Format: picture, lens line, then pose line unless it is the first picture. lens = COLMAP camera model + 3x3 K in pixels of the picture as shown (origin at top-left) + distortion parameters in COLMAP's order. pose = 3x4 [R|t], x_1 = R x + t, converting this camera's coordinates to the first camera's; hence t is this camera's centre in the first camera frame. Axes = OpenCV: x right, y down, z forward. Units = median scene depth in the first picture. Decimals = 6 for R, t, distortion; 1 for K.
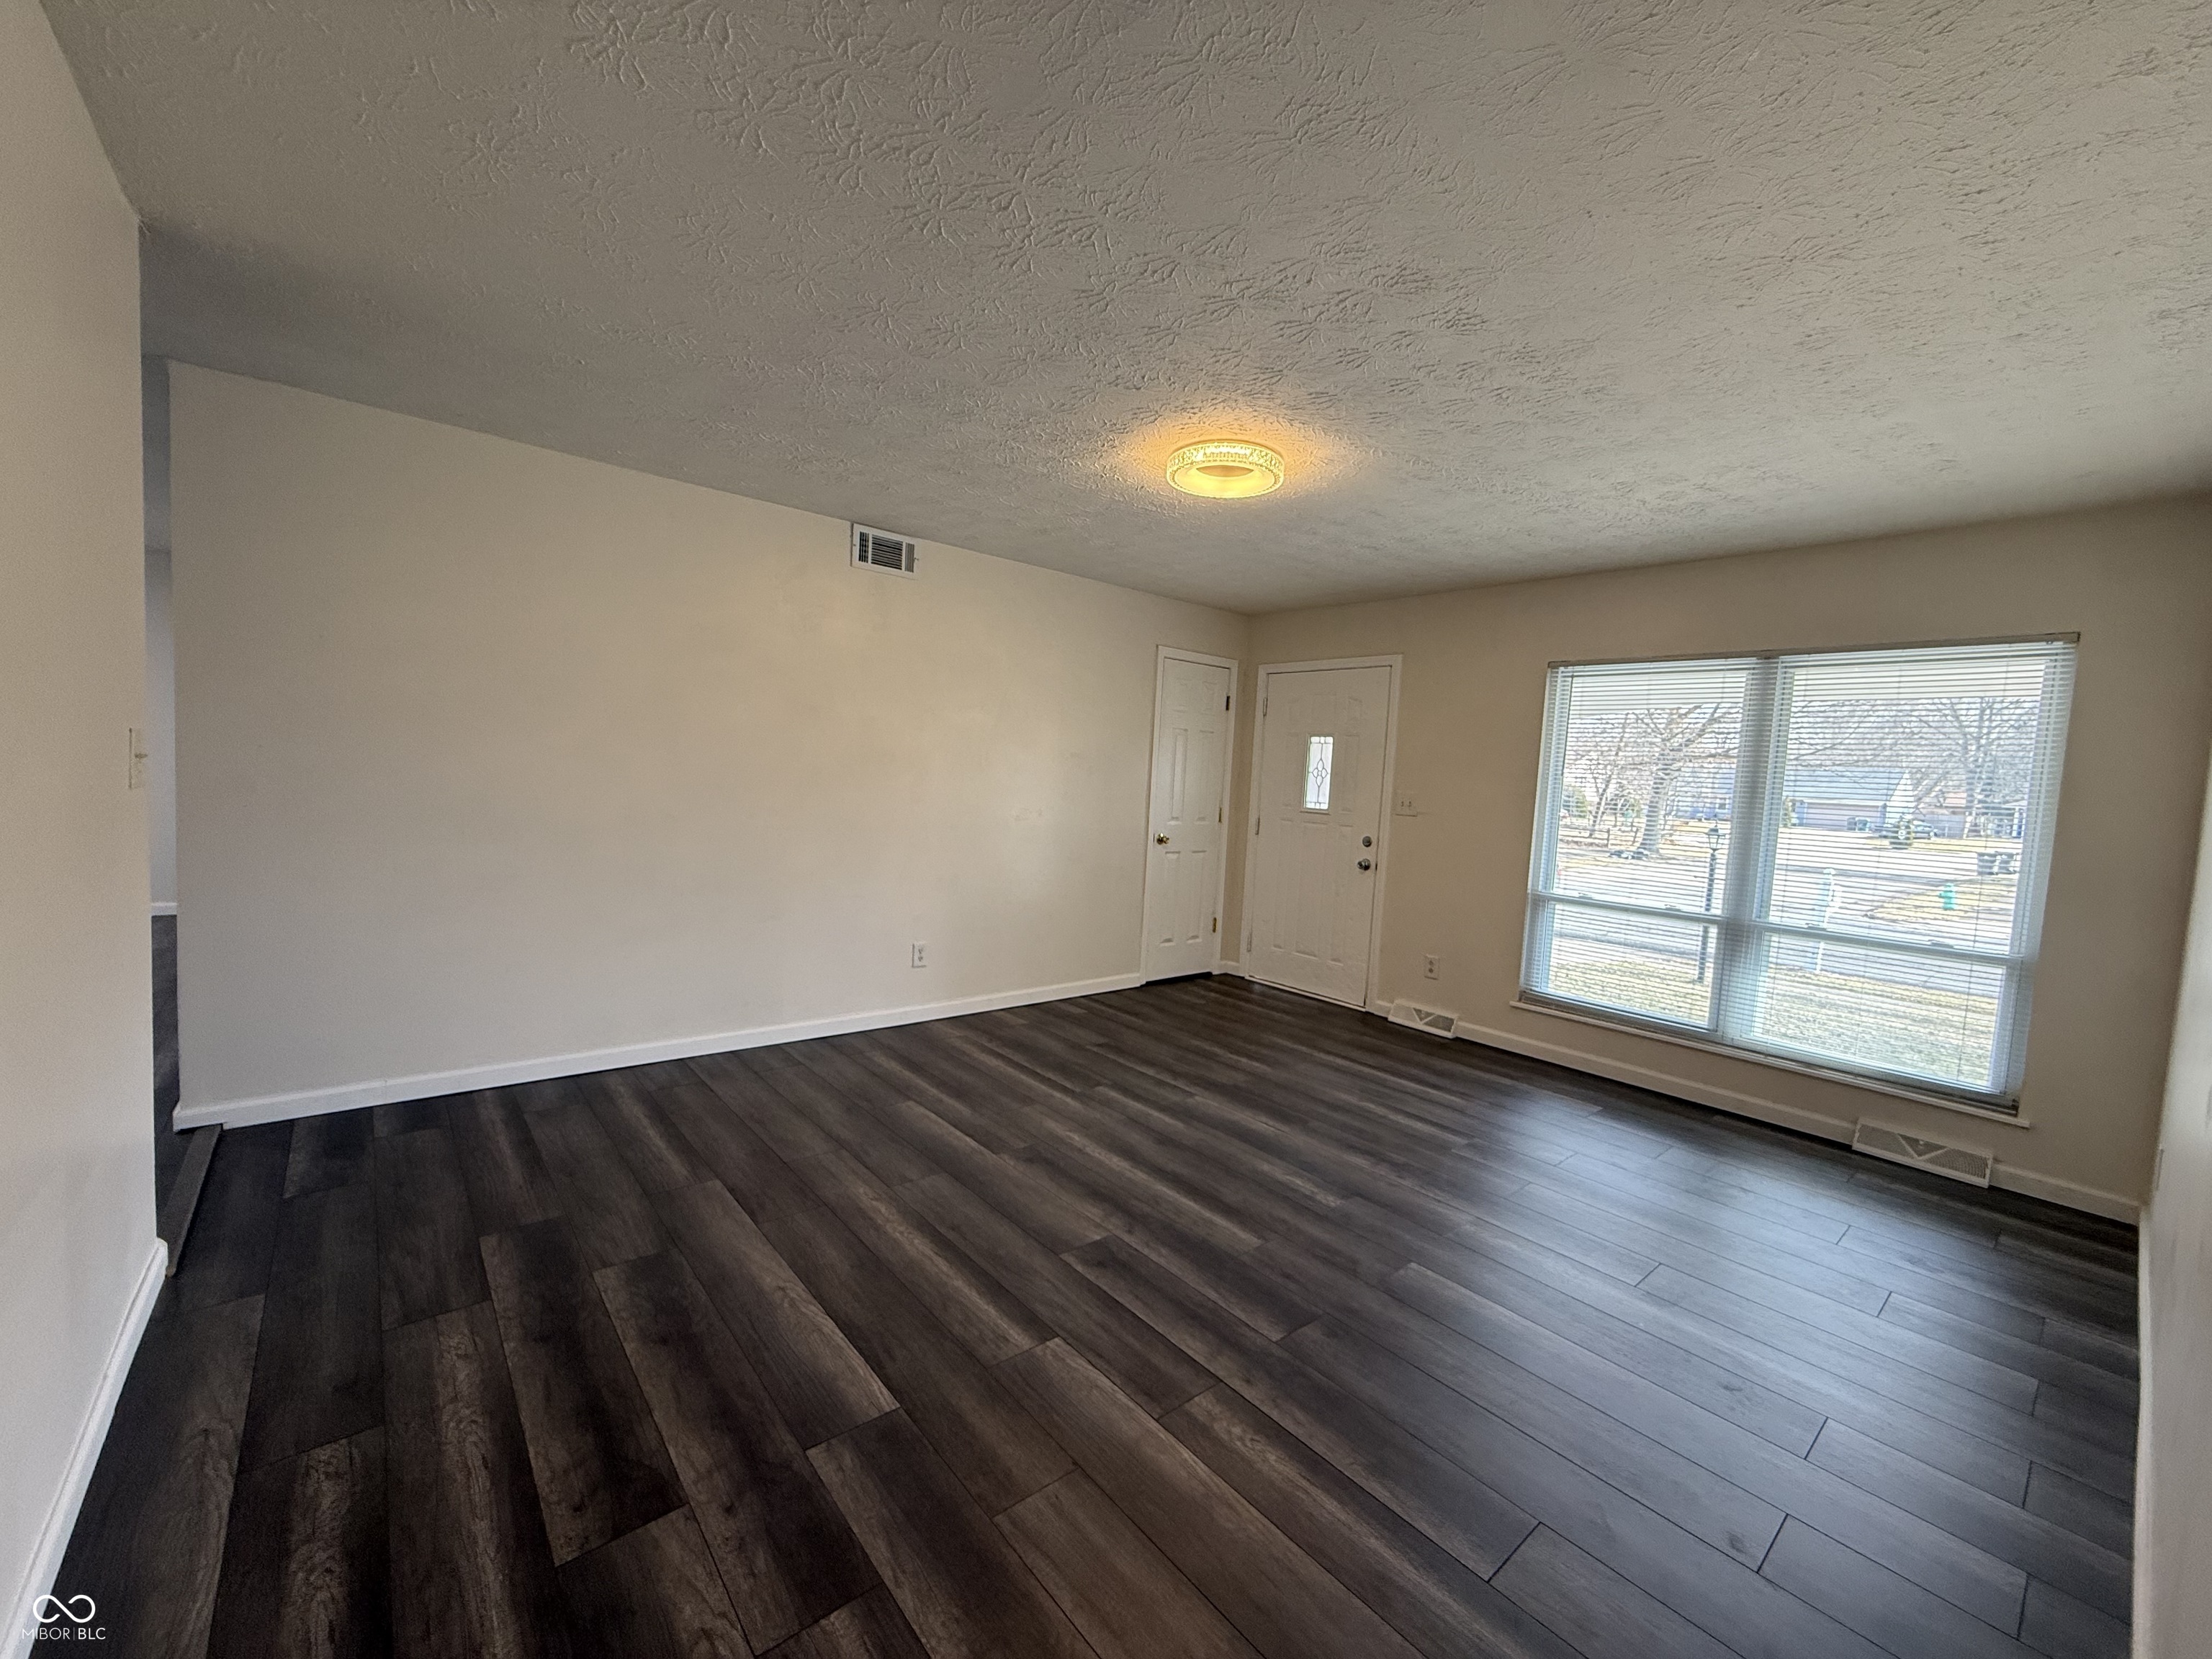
lens RADIAL K [[882.3, 0, 1102.2], [0, 882.3, 830.6], [0, 0, 1]] dist [-0.002517, -0.000114]
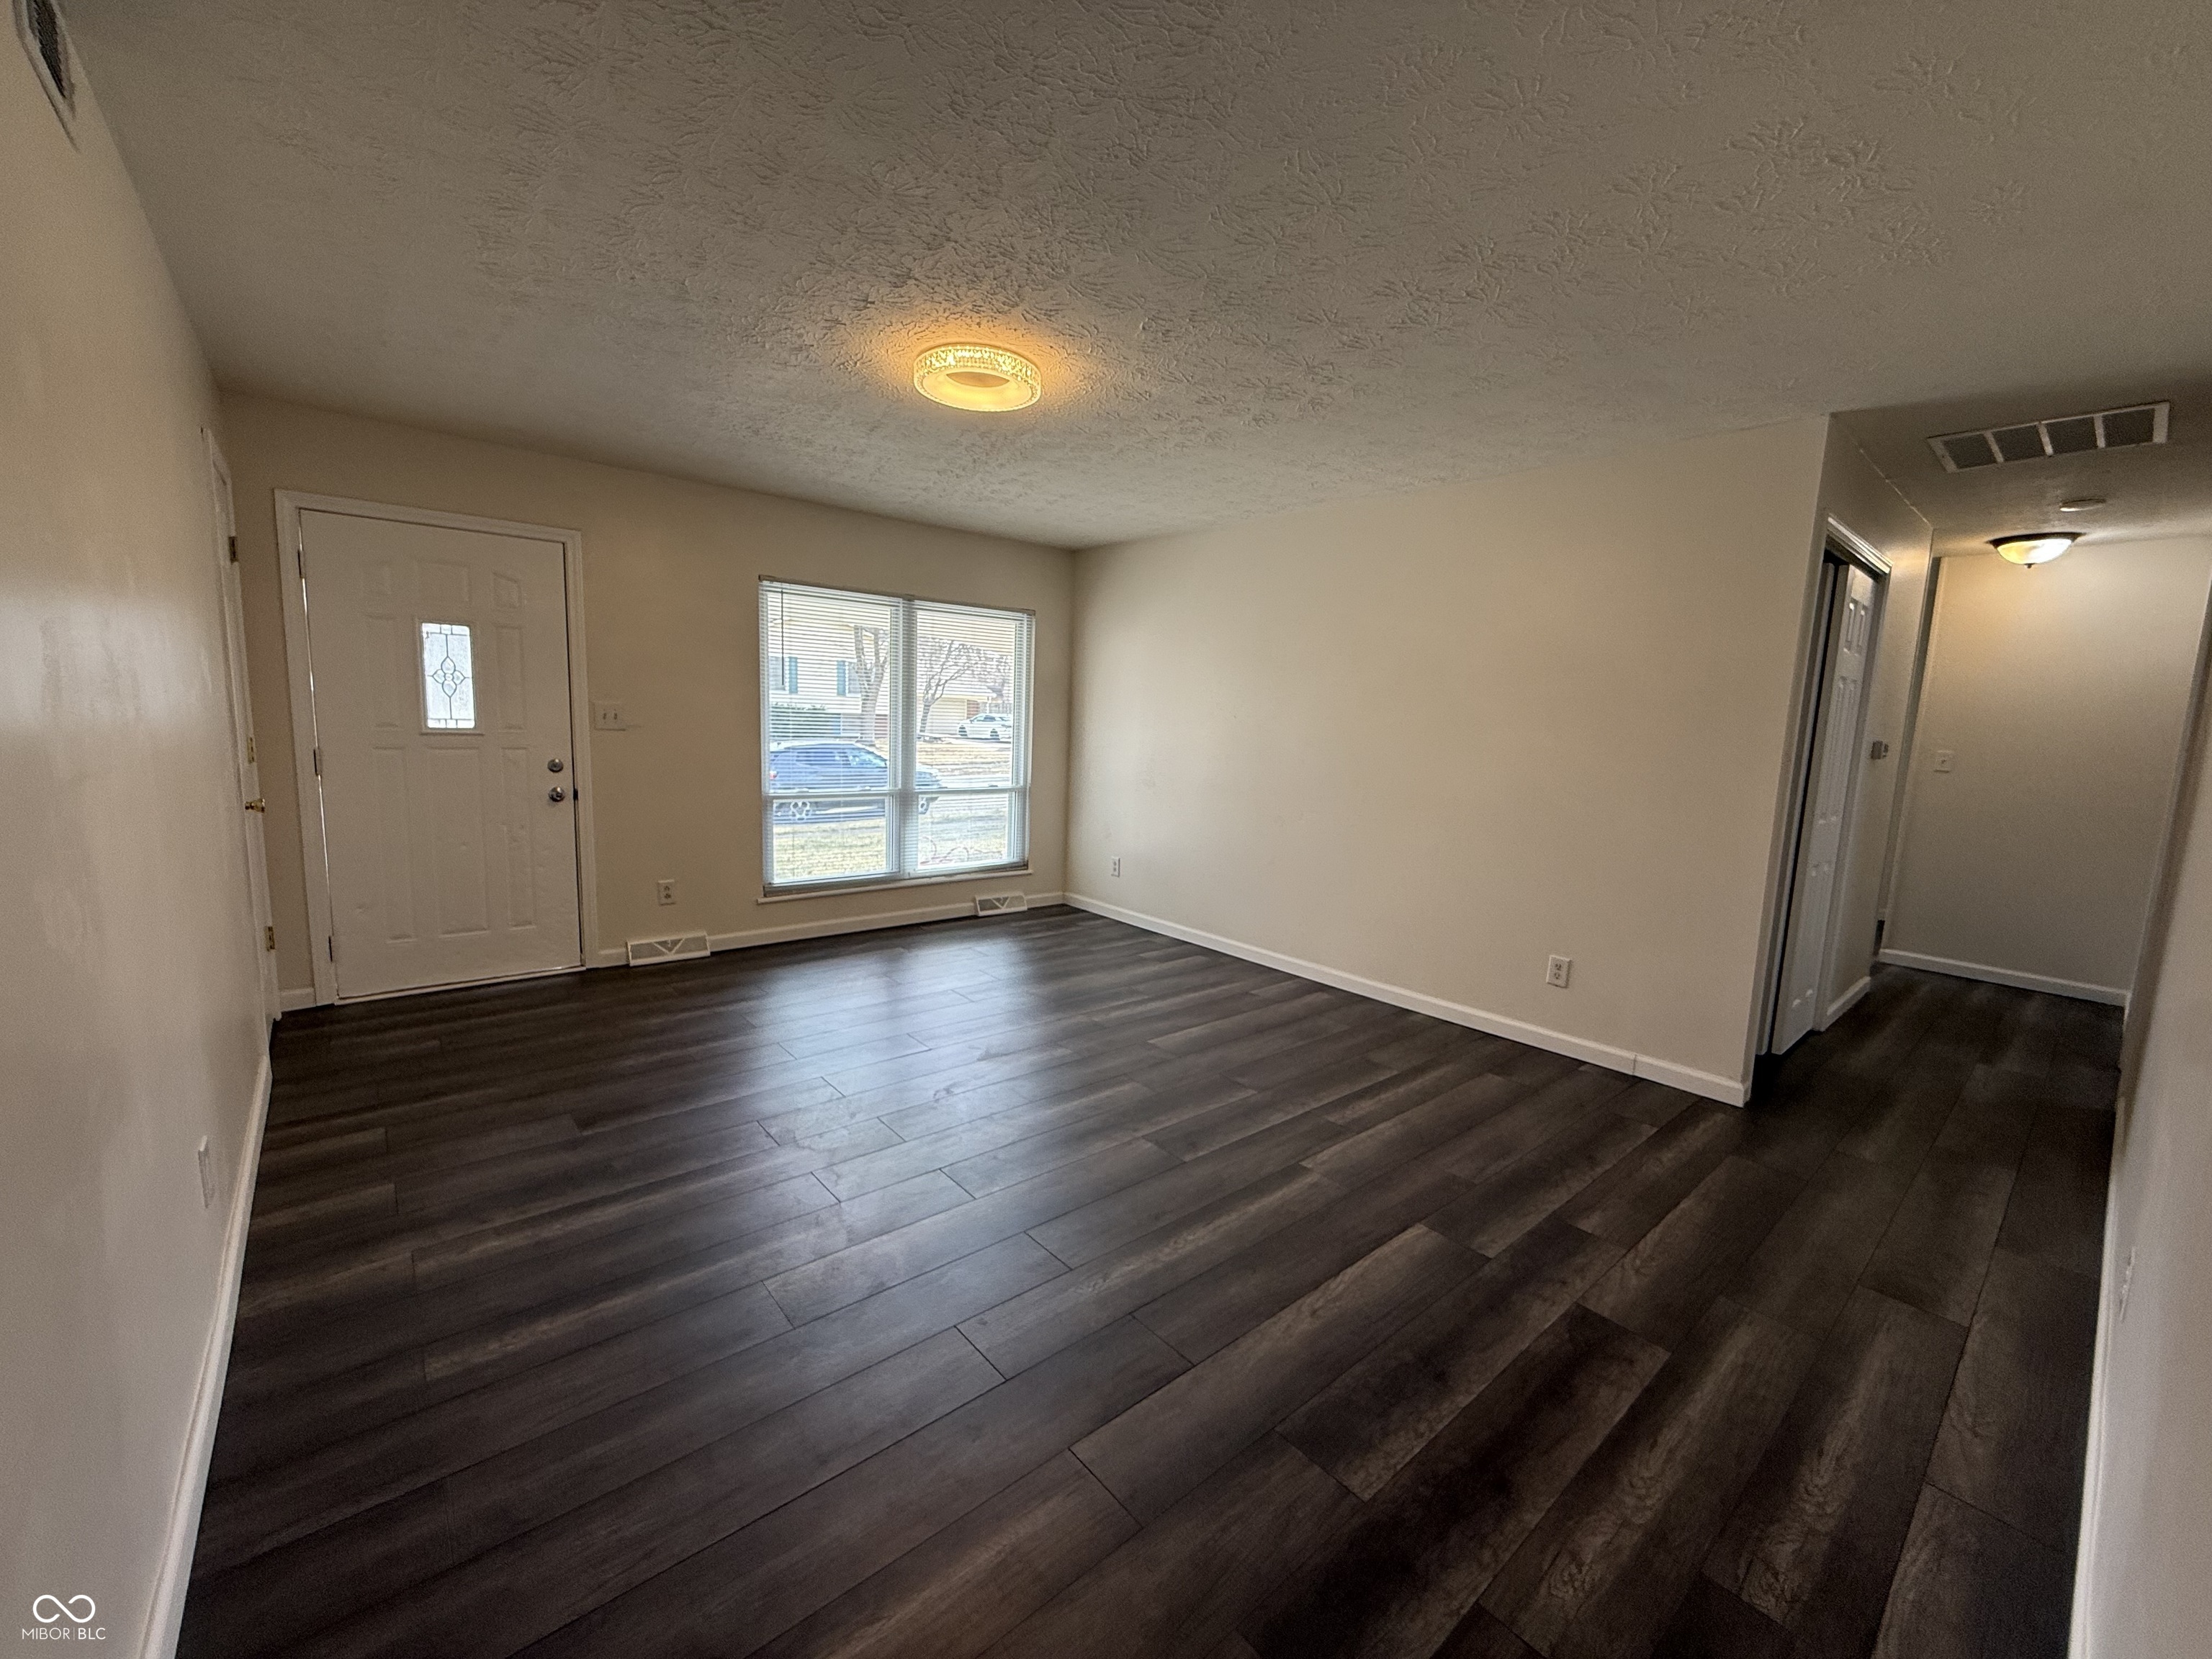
lens RADIAL K [[882.3, 0, 1102.2], [0, 882.3, 830.6], [0, 0, 1]] dist [-0.002517, -0.000114]
pose [[-0.002467, -0.185911, 0.982563, -0.828129], [0.028829, 0.982145, 0.185904, -0.107446], [-0.999581, 0.028785, 0.002937, 0.849563]]
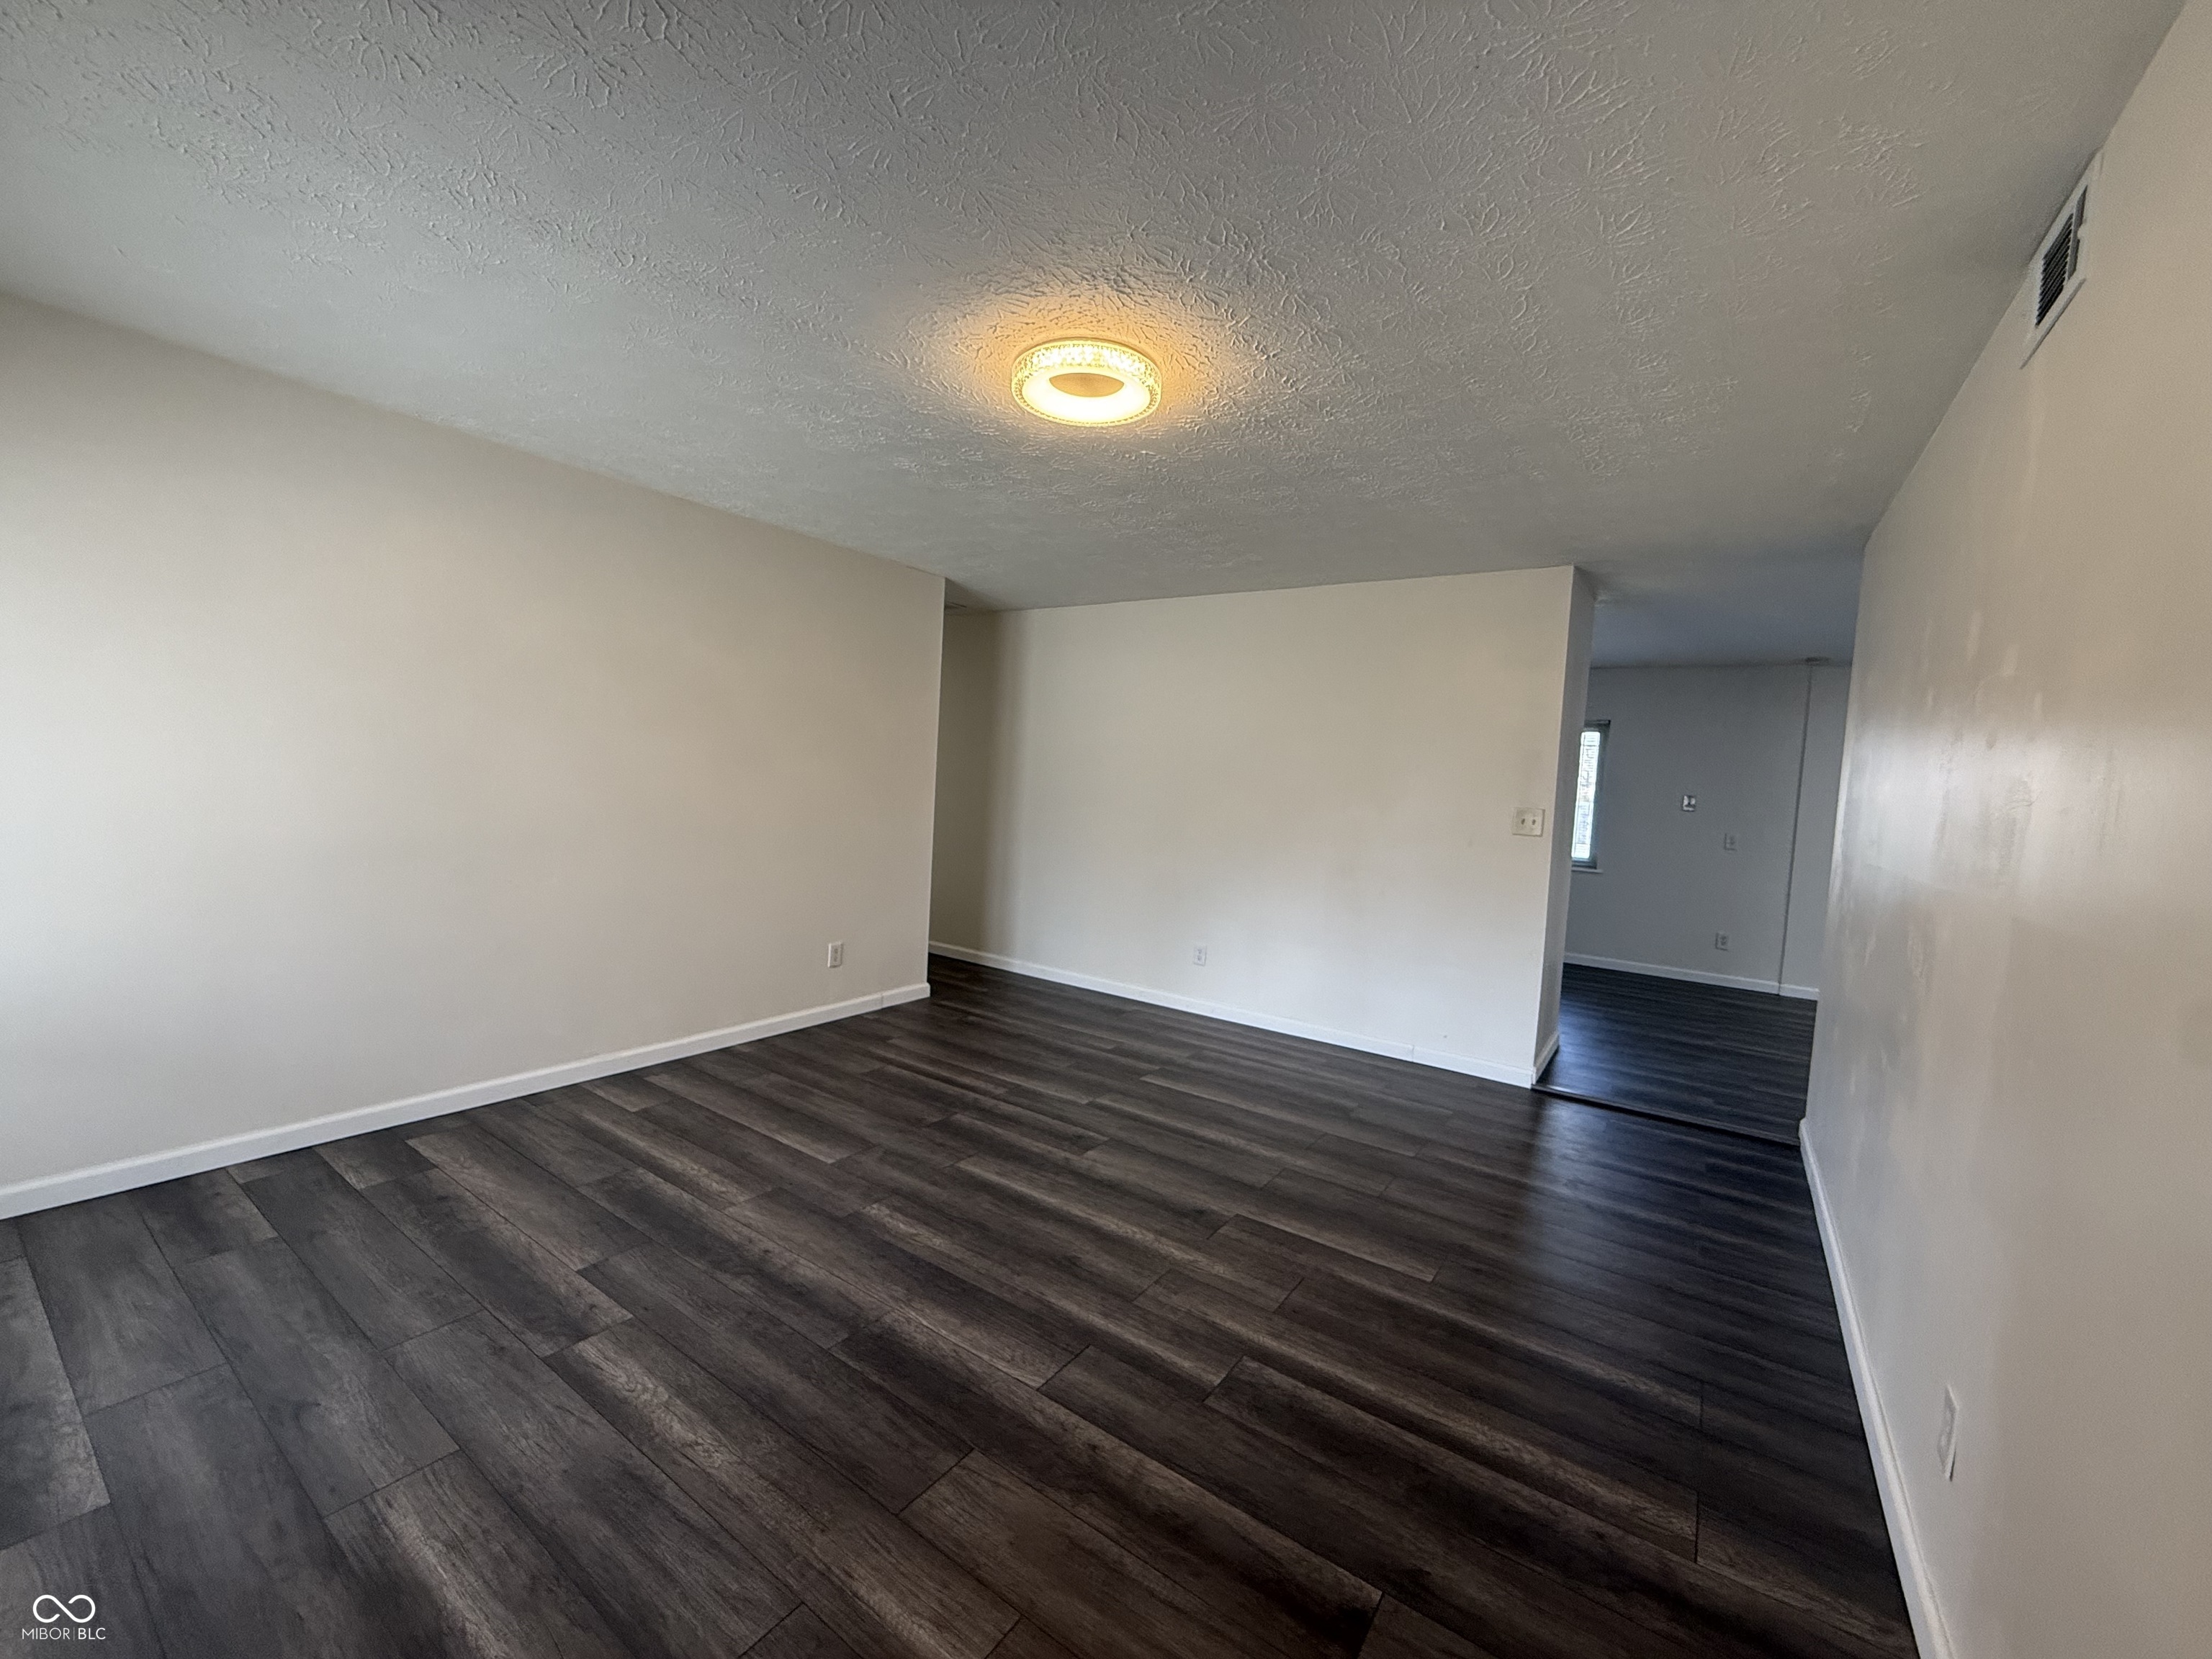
lens RADIAL K [[882.3, 0, 1102.2], [0, 882.3, 830.6], [0, 0, 1]] dist [-0.002517, -0.000114]
pose [[-0.960079, -0.090825, -0.264574, 0.285110], [-0.124320, 0.985820, 0.112708, -0.106867], [0.250586, 0.141101, -0.957756, 1.736833]]
